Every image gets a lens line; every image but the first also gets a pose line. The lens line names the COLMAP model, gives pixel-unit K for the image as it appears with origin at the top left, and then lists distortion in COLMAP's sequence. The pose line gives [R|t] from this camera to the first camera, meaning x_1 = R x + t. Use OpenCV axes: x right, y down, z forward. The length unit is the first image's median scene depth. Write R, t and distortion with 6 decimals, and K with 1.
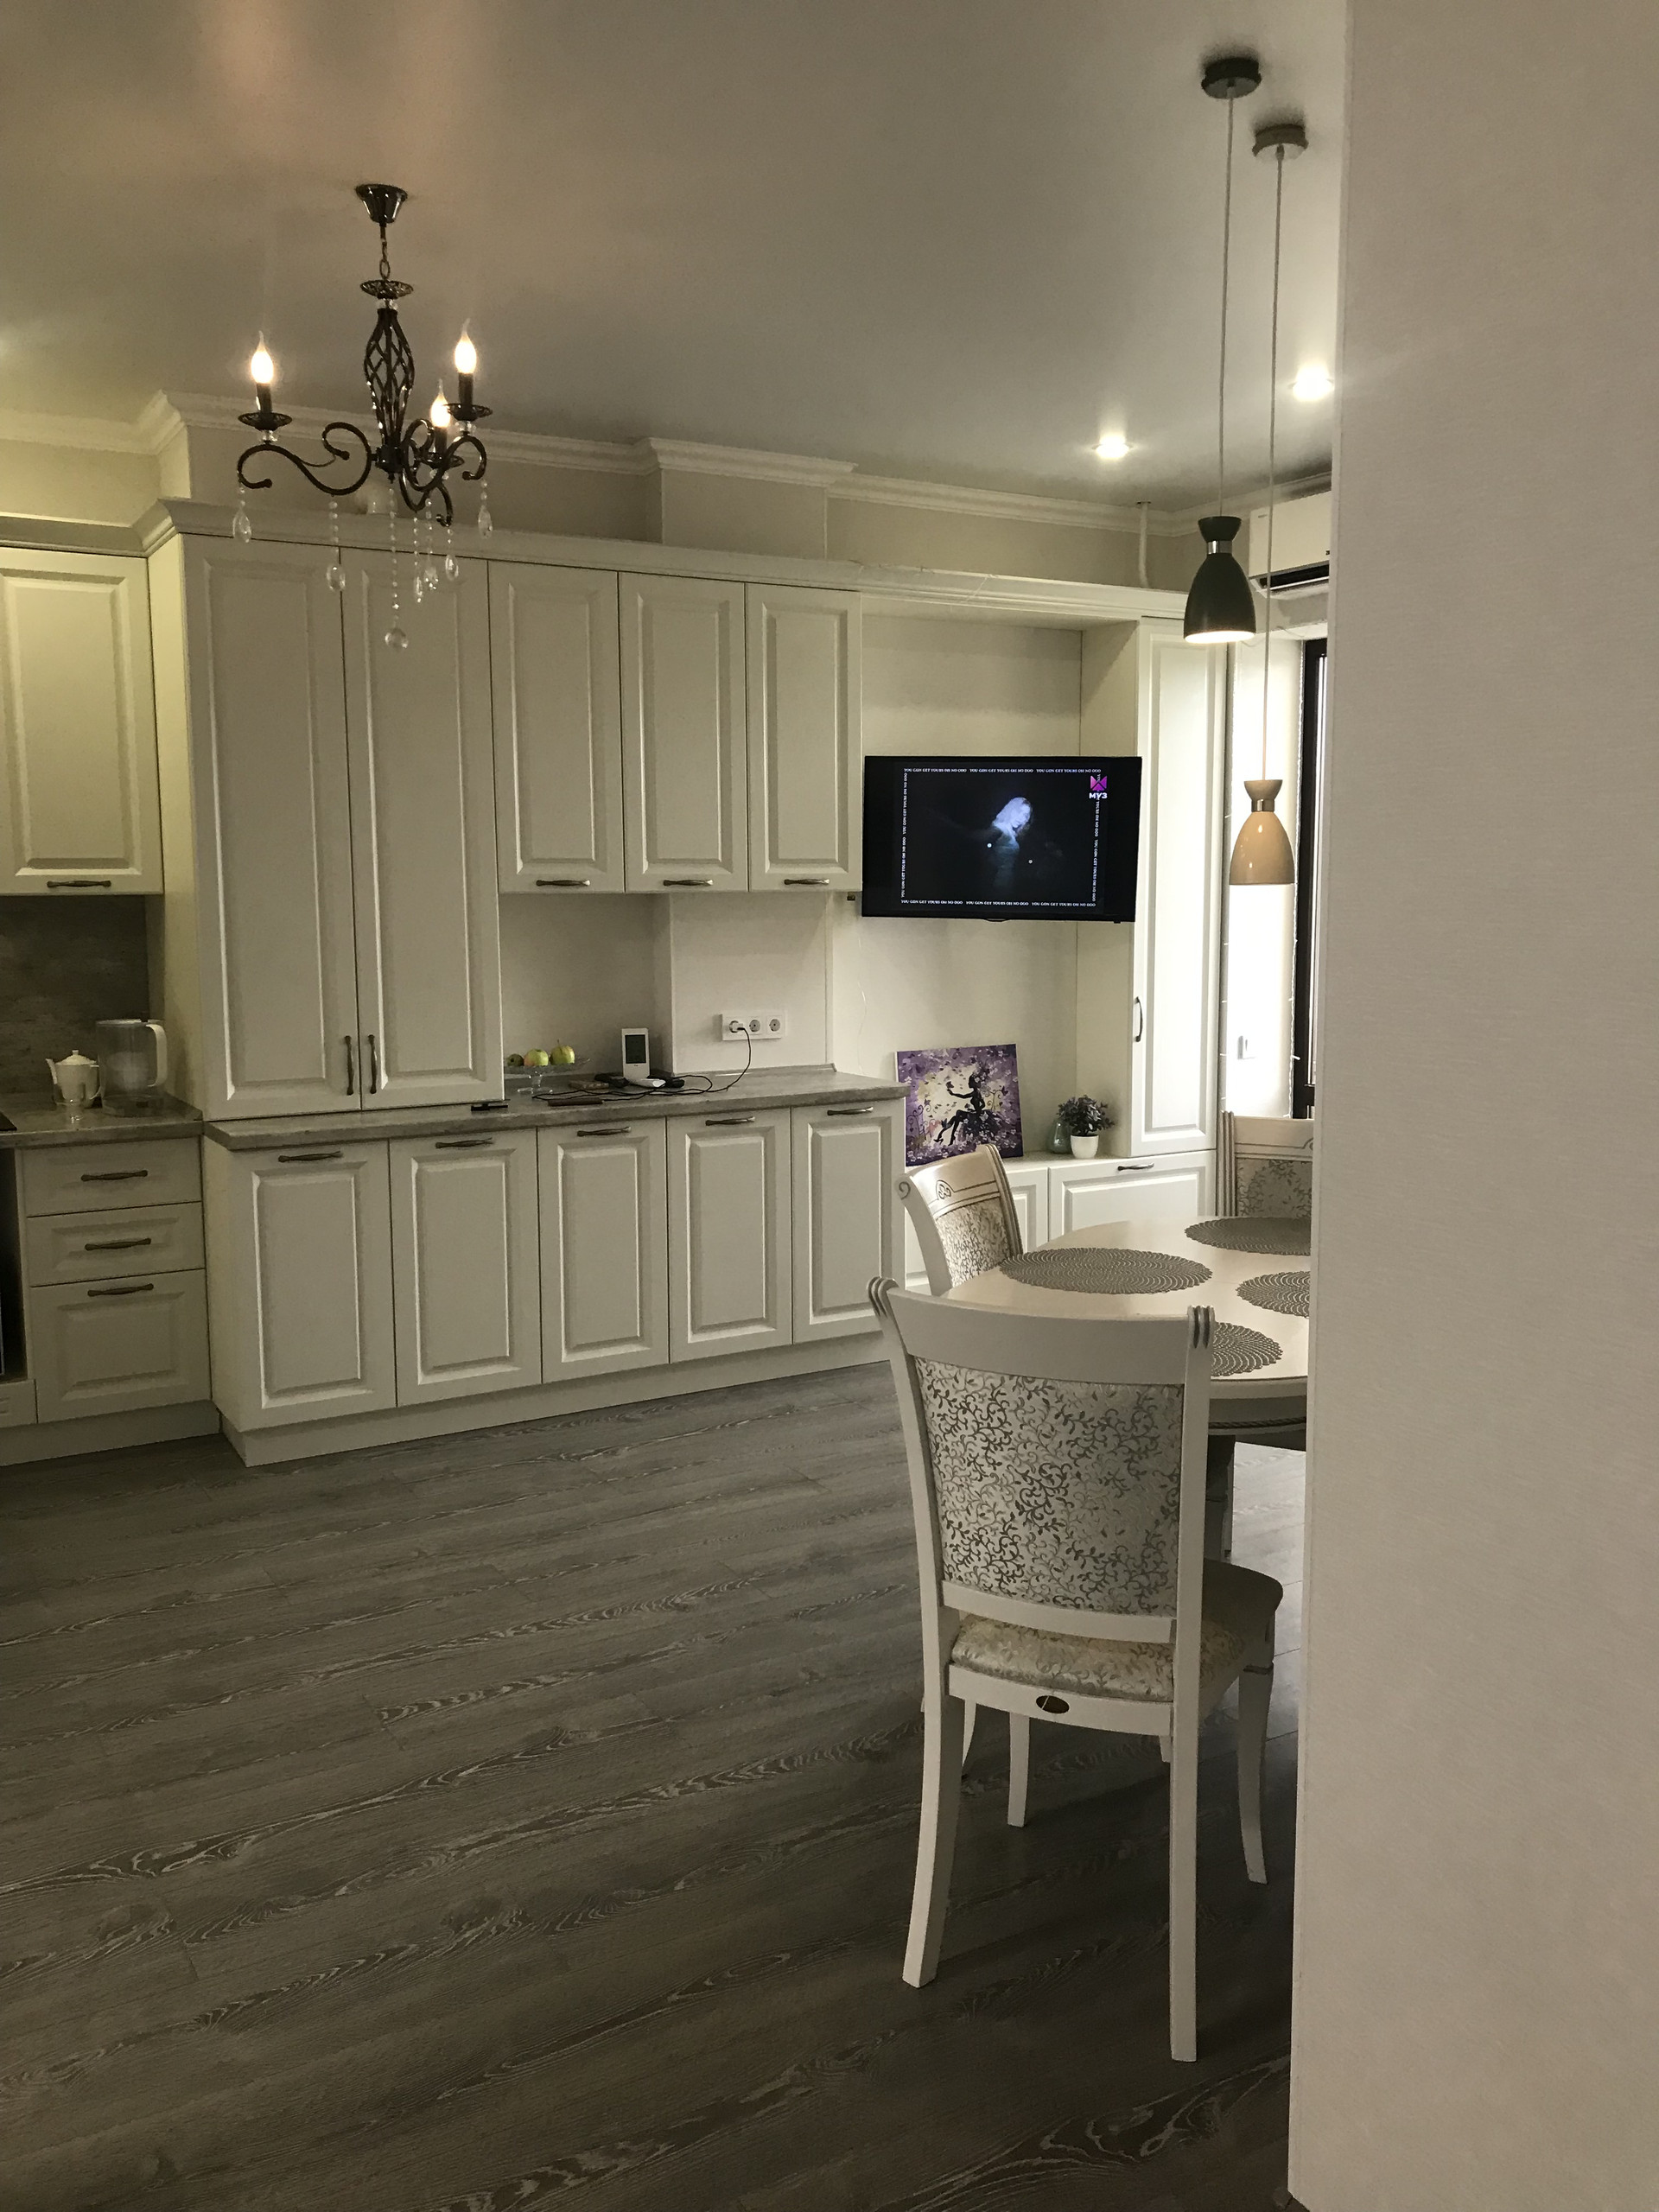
lens RADIAL K [[1801.3, 0, 834.9], [0, 1801.3, 1088.3], [0, 0, 1]] dist [0.088891, -0.117813]
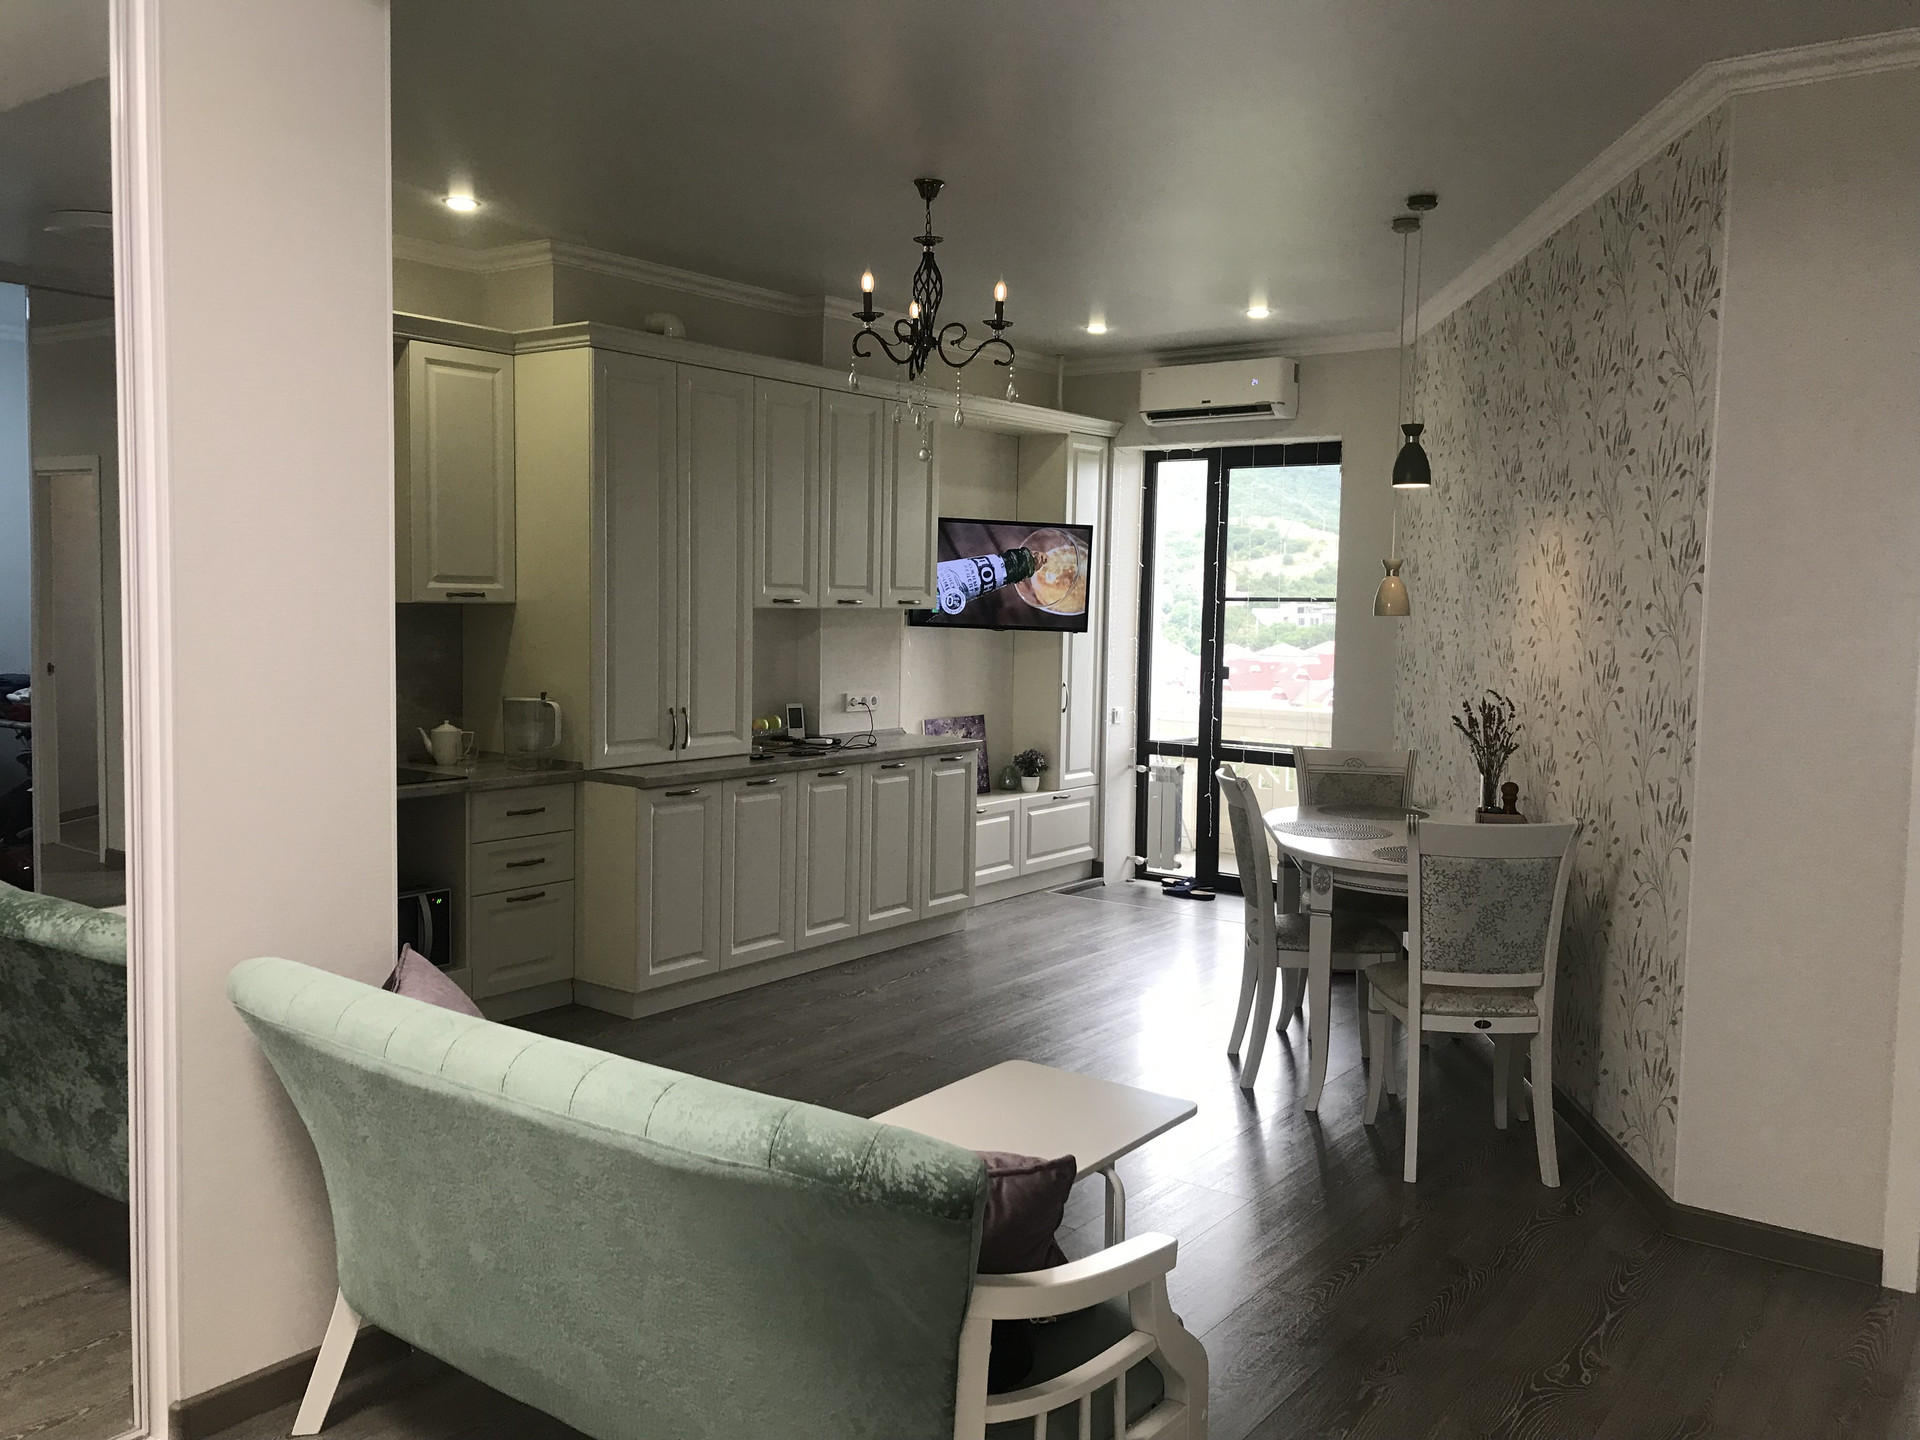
lens RADIAL K [[1563.5, 0, 954.6], [0, 1563.5, 715.2], [0, 0, 1]] dist [0.088891, -0.117813]
pose [[0.918023, -0.007157, 0.396462, -0.514415], [0.021230, 0.999290, -0.031120, 0.017842], [-0.395958, 0.036986, 0.917524, -0.179505]]
